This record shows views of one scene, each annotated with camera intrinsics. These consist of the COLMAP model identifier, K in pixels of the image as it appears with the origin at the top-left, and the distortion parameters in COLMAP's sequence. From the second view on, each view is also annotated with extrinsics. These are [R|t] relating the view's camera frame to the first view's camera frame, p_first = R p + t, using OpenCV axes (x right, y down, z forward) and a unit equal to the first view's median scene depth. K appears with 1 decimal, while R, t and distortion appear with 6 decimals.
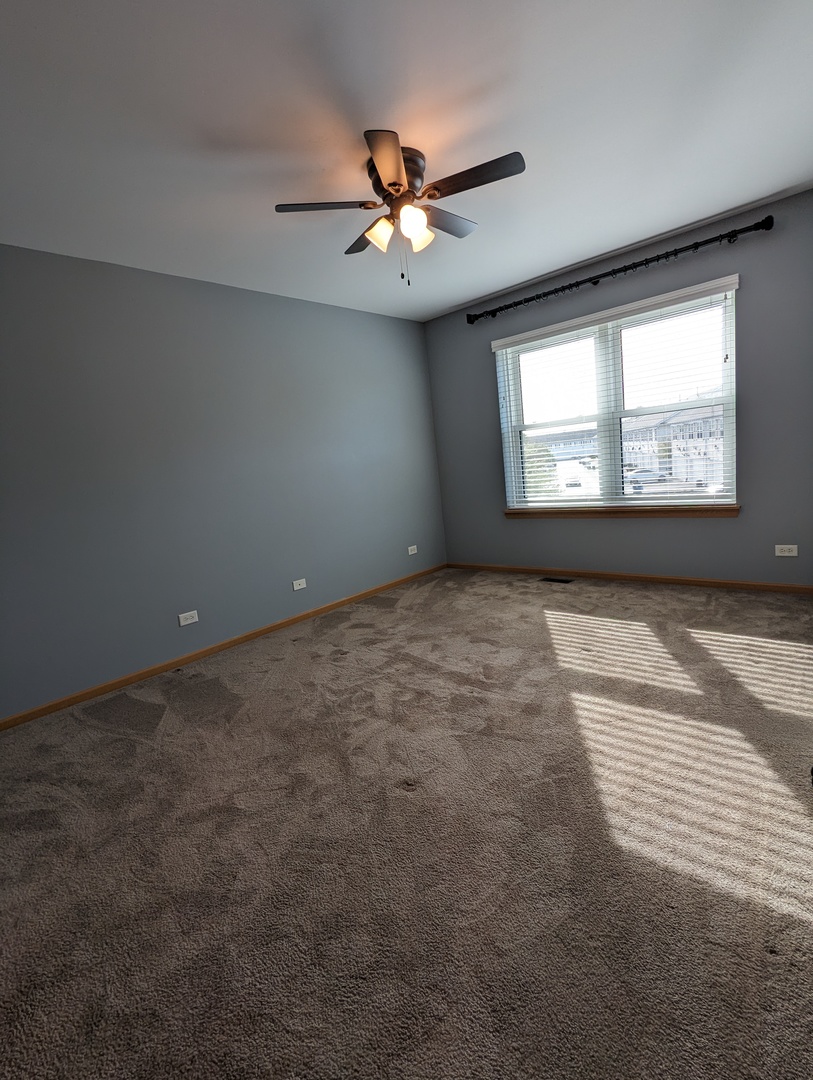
lens RADIAL K [[497.6, 0, 406.5], [0, 497.6, 540.0], [0, 0, 1]] dist [-0.003624, -0.000234]
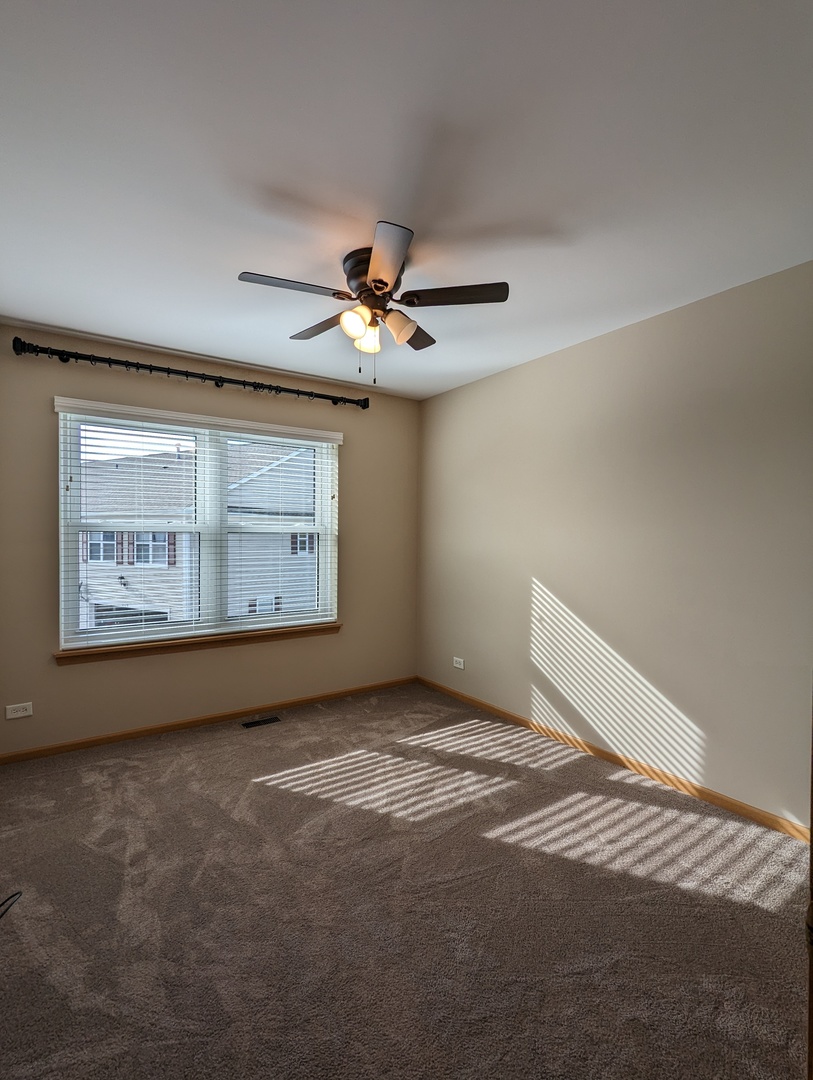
lens RADIAL K [[514.4, 0, 399.9], [0, 514.4, 550.2], [0, 0, 1]] dist [0.034534, 0.000066]
pose [[0.297639, 0.086466, 0.950755, -0.463574], [0.118717, 0.984808, -0.126728, -0.076974], [-0.947268, 0.150590, 0.282853, 0.559931]]
